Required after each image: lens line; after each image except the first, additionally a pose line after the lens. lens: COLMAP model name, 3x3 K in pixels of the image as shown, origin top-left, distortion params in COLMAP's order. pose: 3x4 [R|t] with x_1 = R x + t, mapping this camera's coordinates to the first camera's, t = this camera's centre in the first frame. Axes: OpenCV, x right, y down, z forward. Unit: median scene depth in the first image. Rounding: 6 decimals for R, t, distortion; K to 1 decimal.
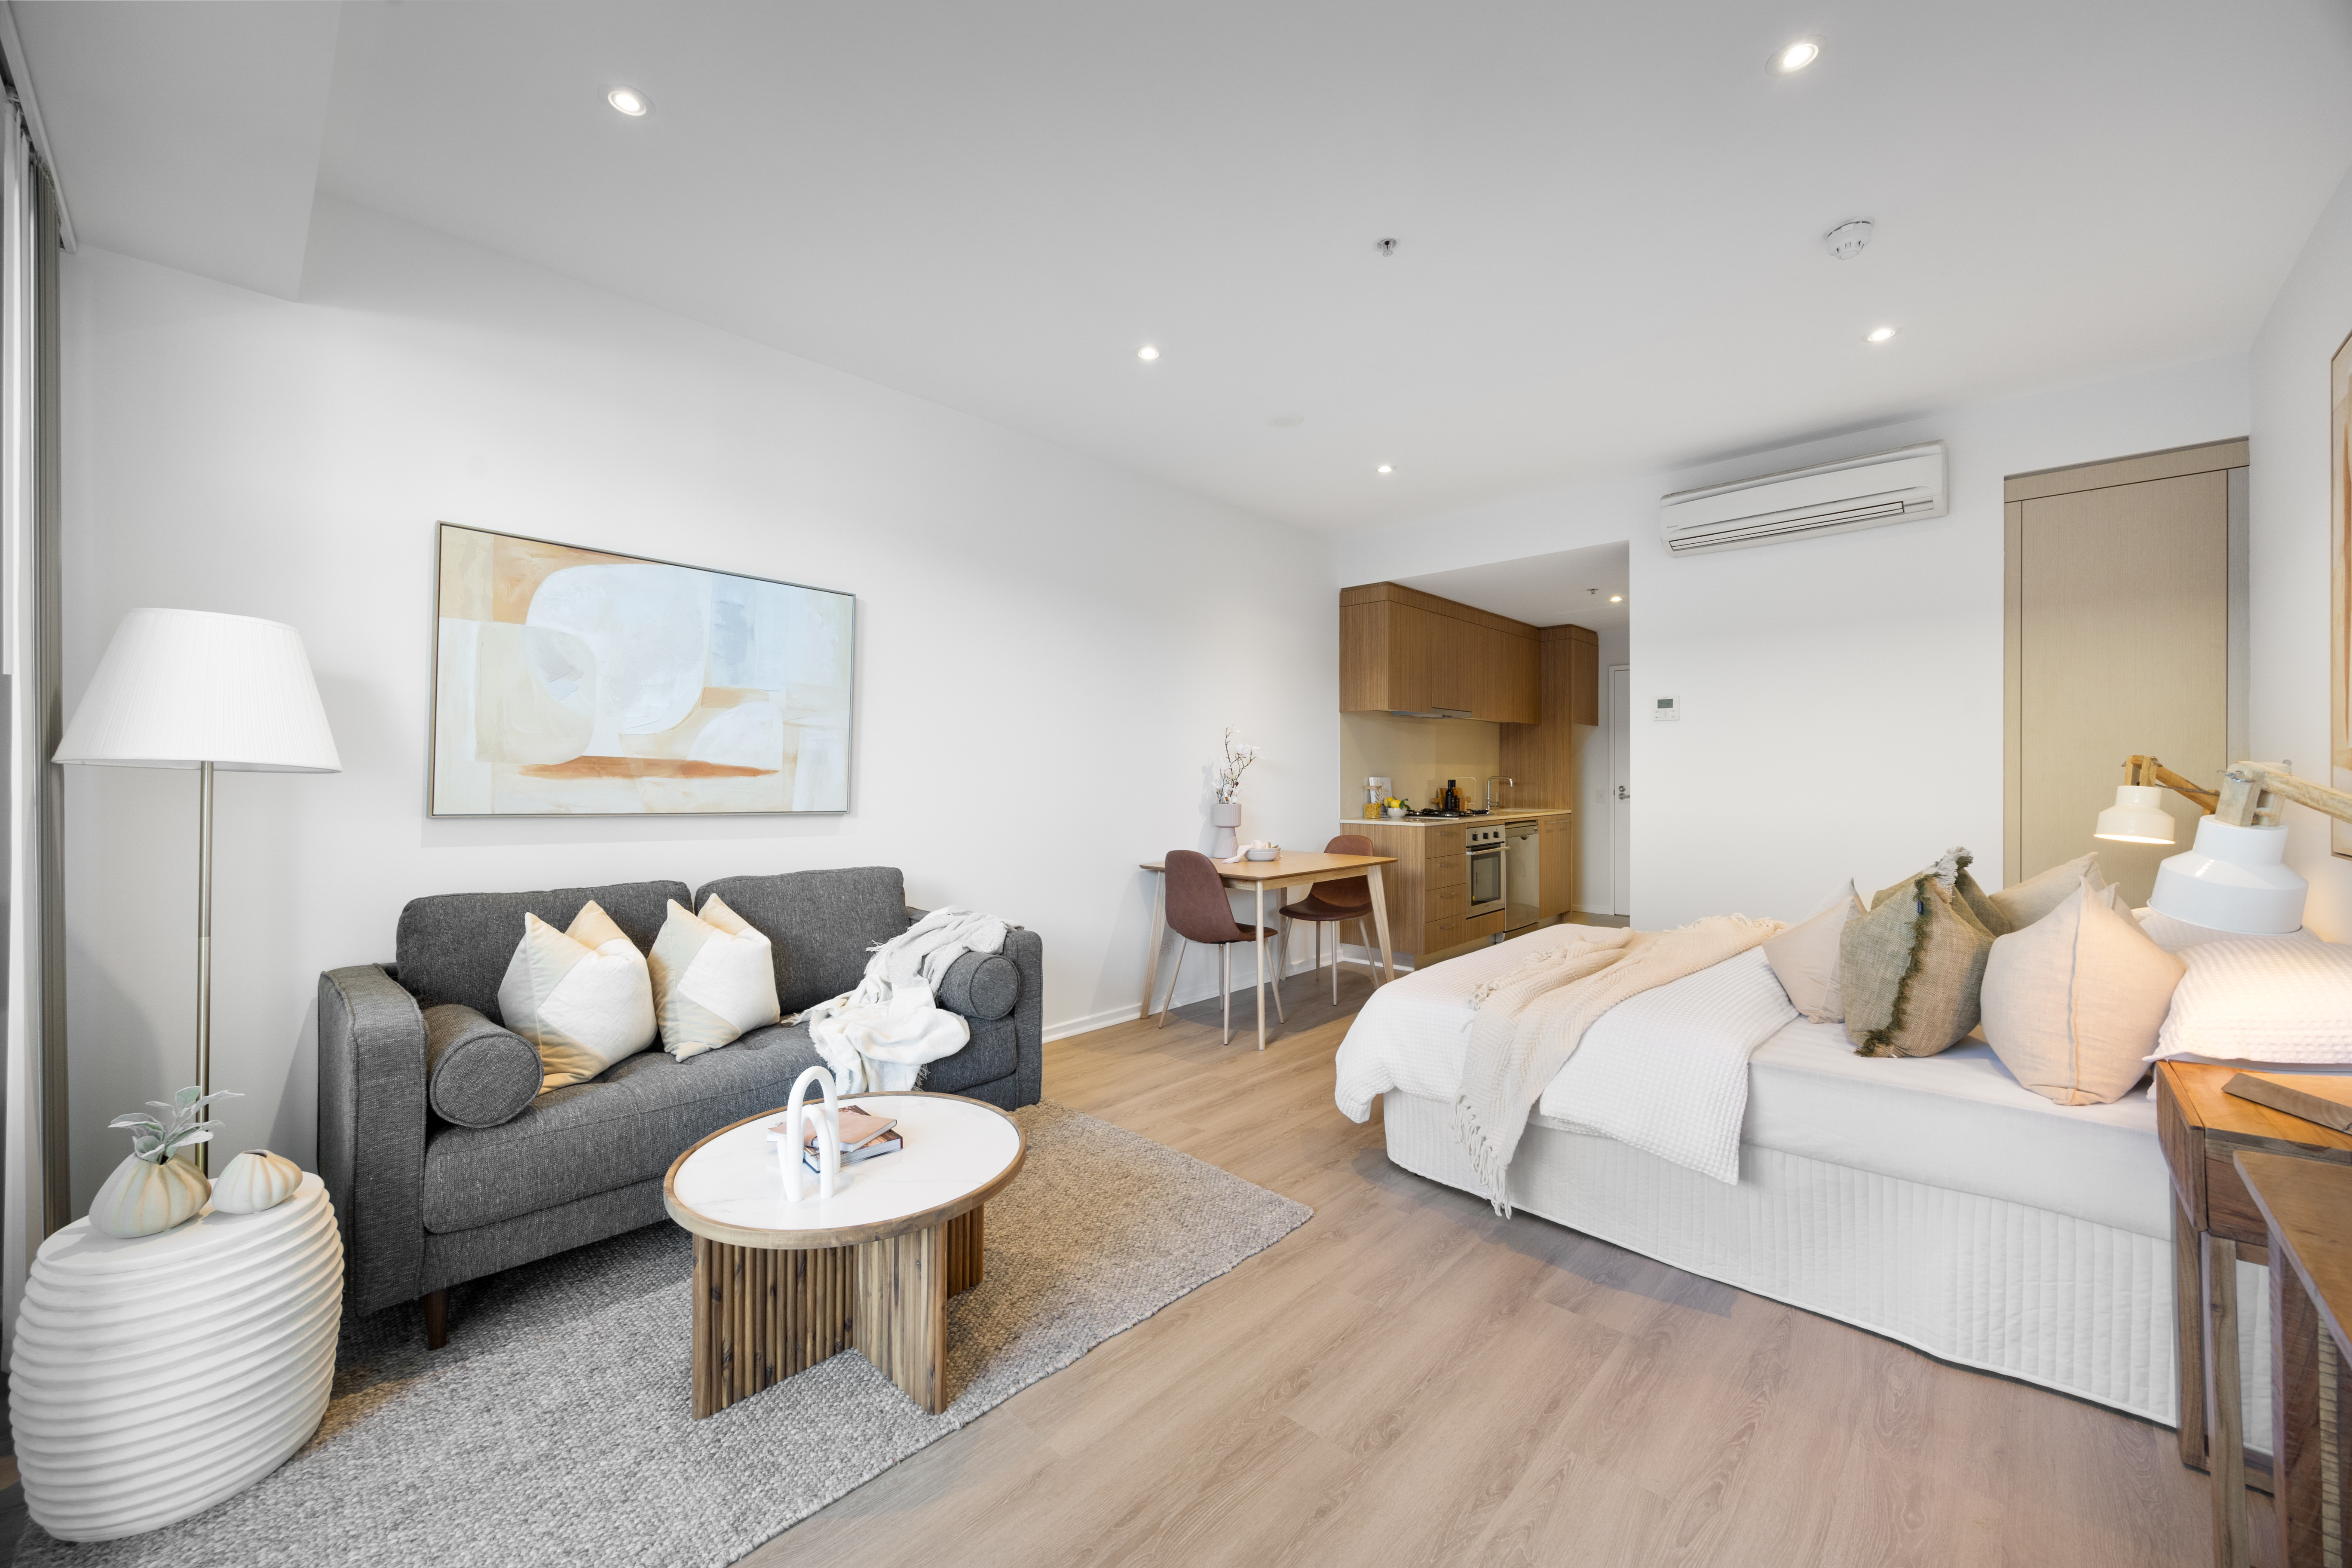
lens RADIAL K [[900.6, 0, 1168.2], [0, 900.6, 776.6], [0, 0, 1]] dist [-0.002331, -0.000008]
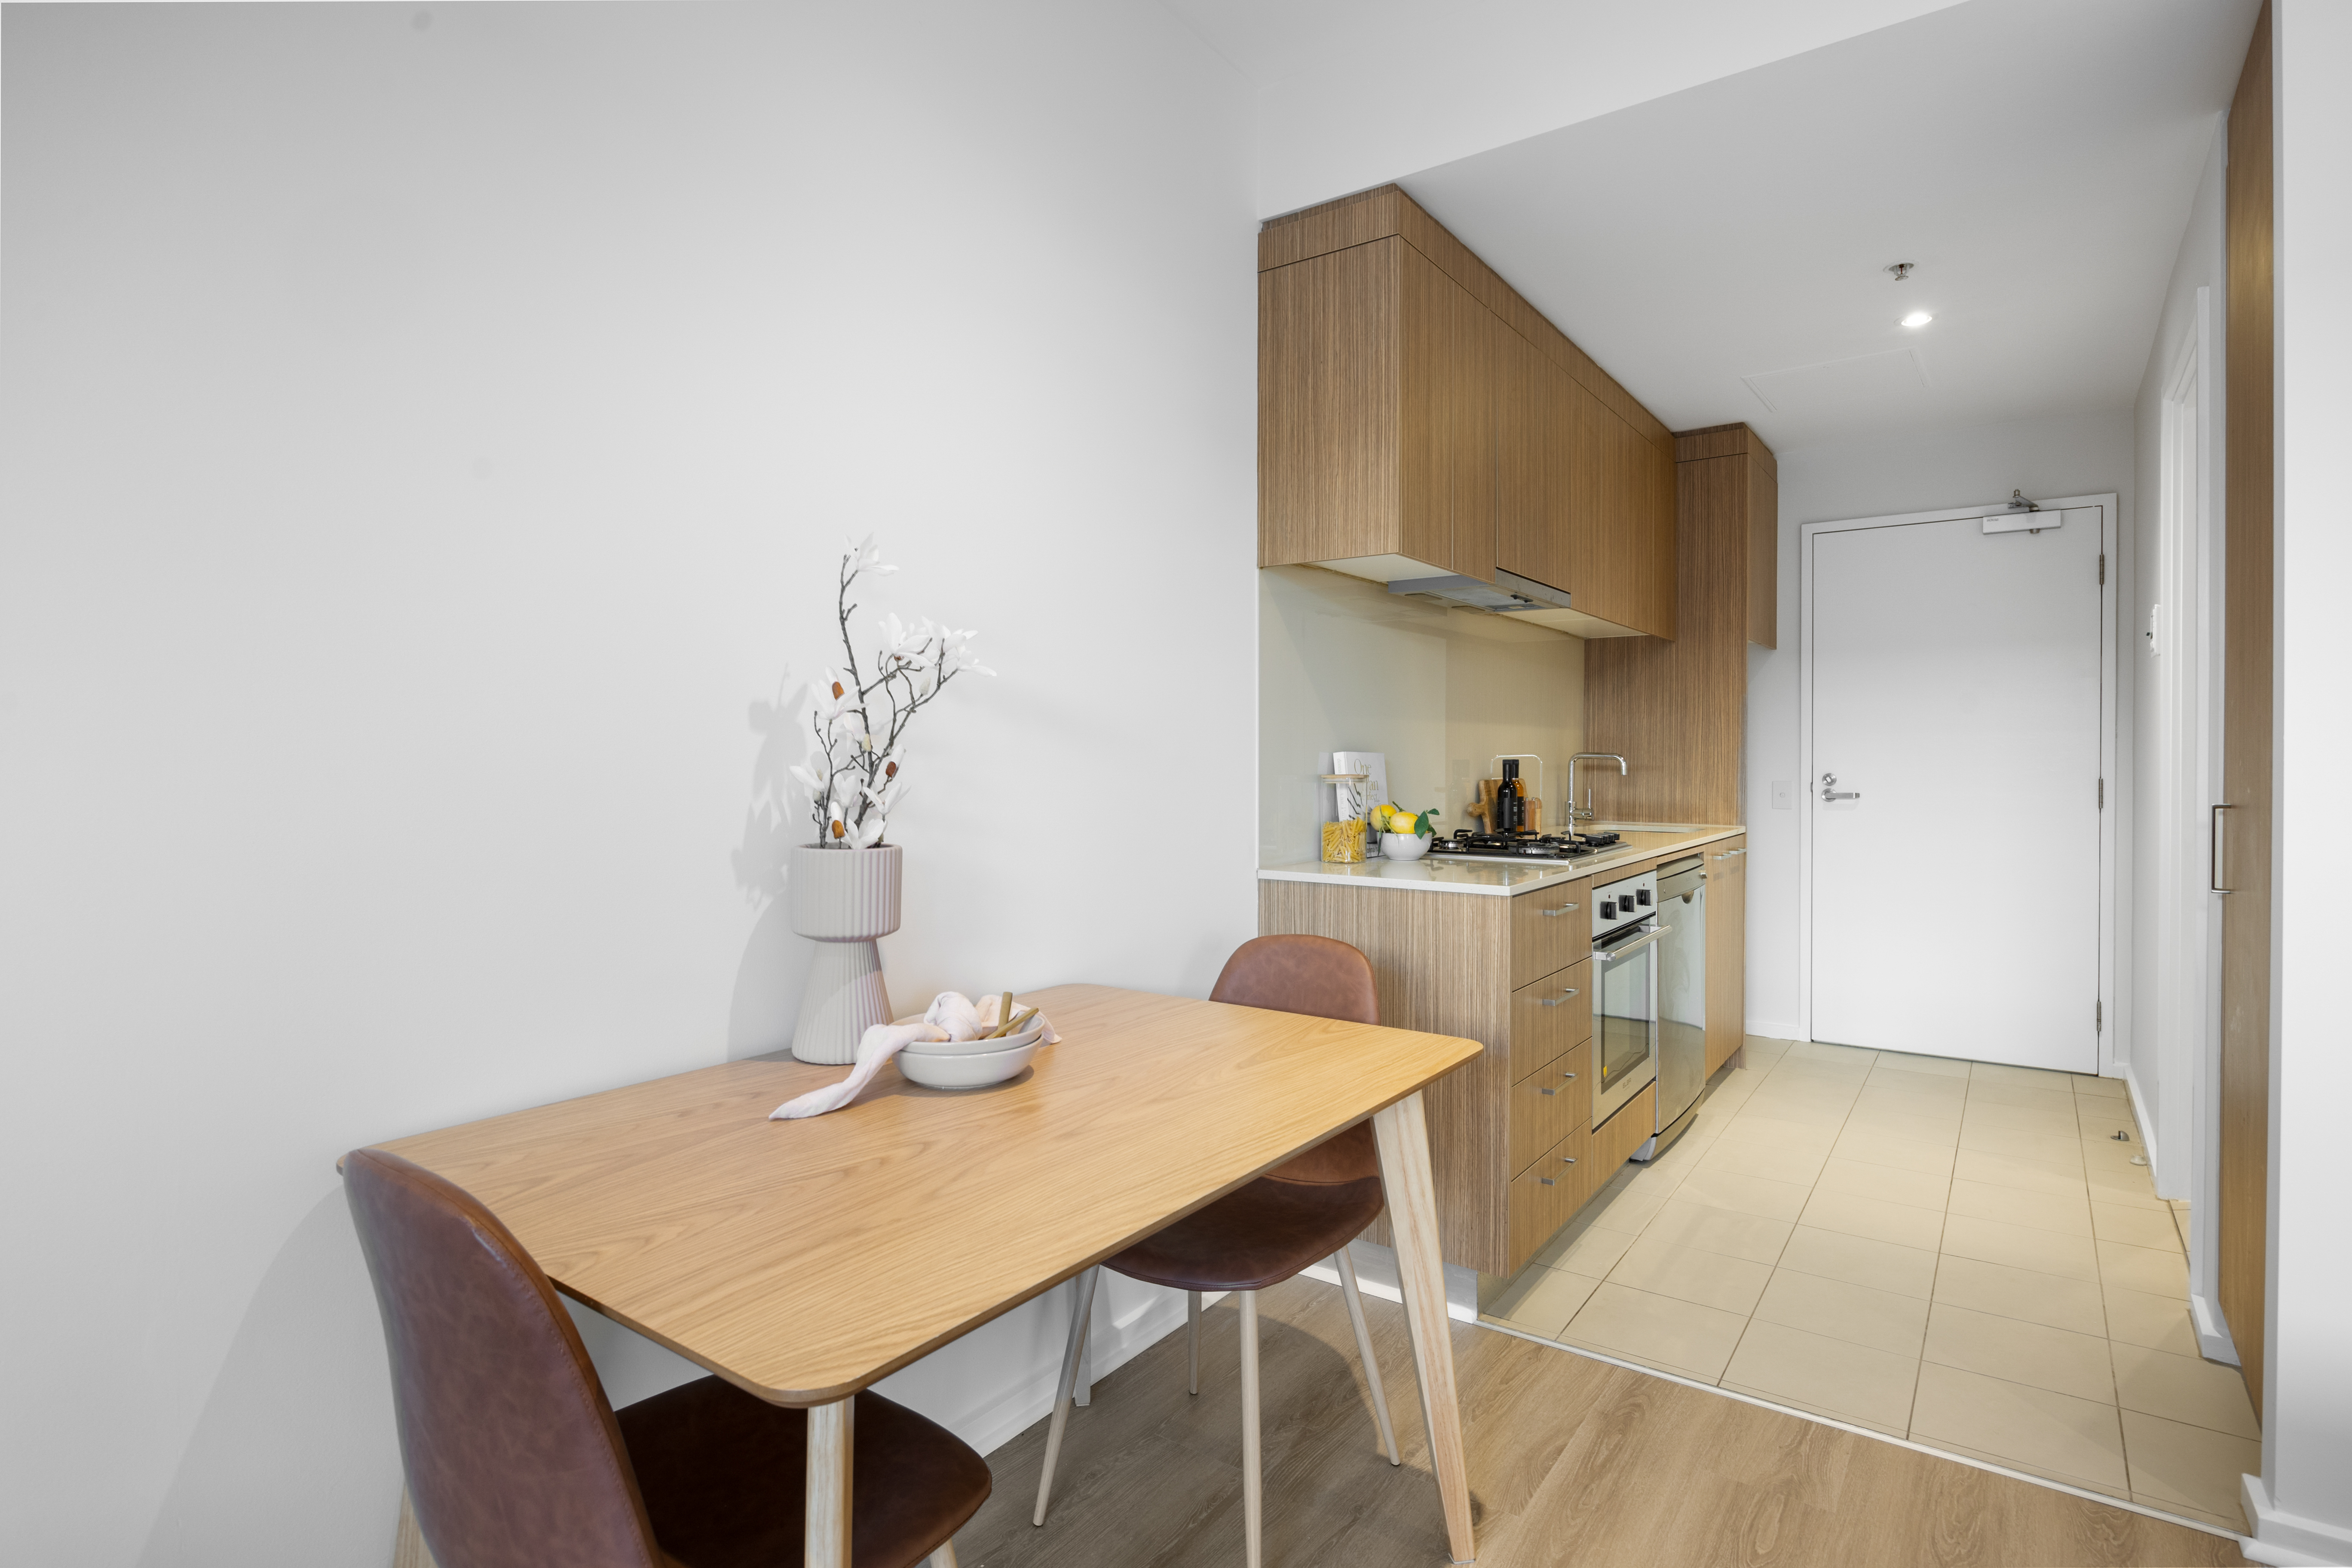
lens RADIAL K [[1203.7, 0, 1168.5], [0, 1203.7, 772.7], [0, 0, 1]] dist [-0.002150, 0.000020]
pose [[0.991377, -0.000923, 0.131034, 0.196091], [-0.000555, 0.999937, 0.011238, 0.008036], [-0.131036, -0.011214, 0.991314, 1.123275]]
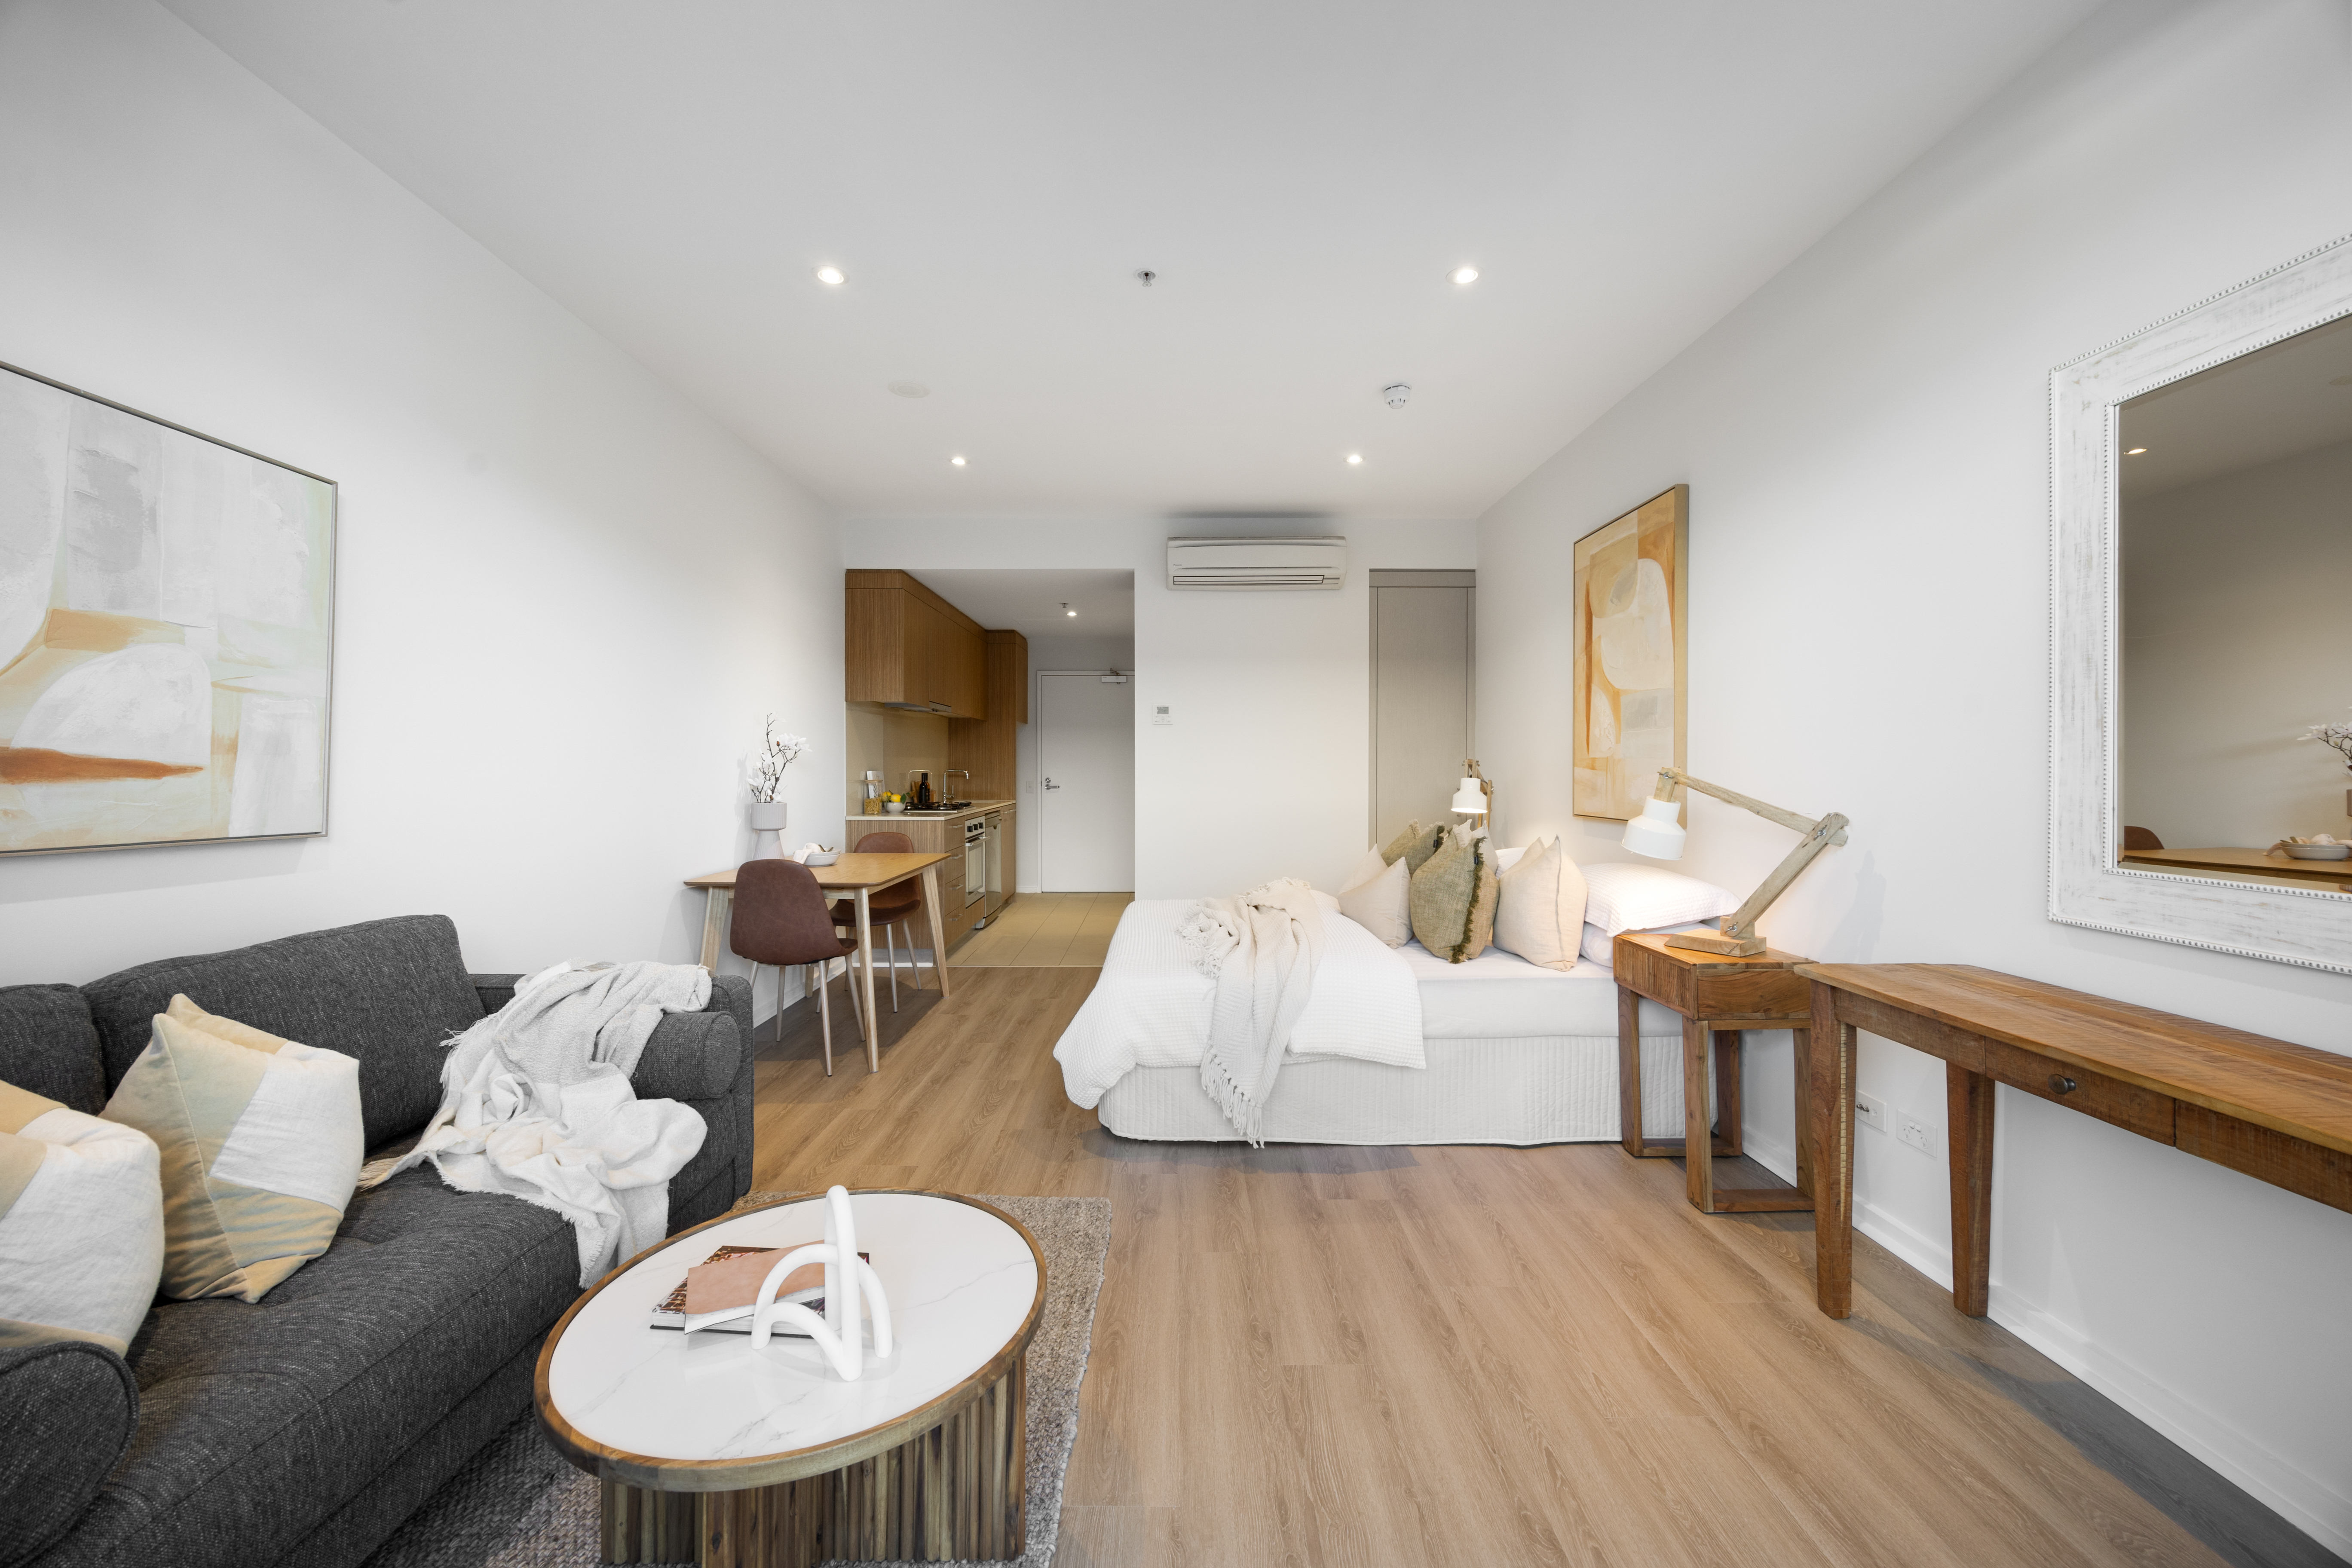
lens RADIAL K [[900.6, 0, 1182.5], [0, 900.6, 770.8], [0, 0, 1]] dist [-0.002331, -0.000008]
pose [[0.722542, -0.001892, 0.691325, -0.425767], [-0.001312, 0.999991, 0.004107, -0.008436], [-0.691326, -0.003874, 0.722532, 0.179537]]
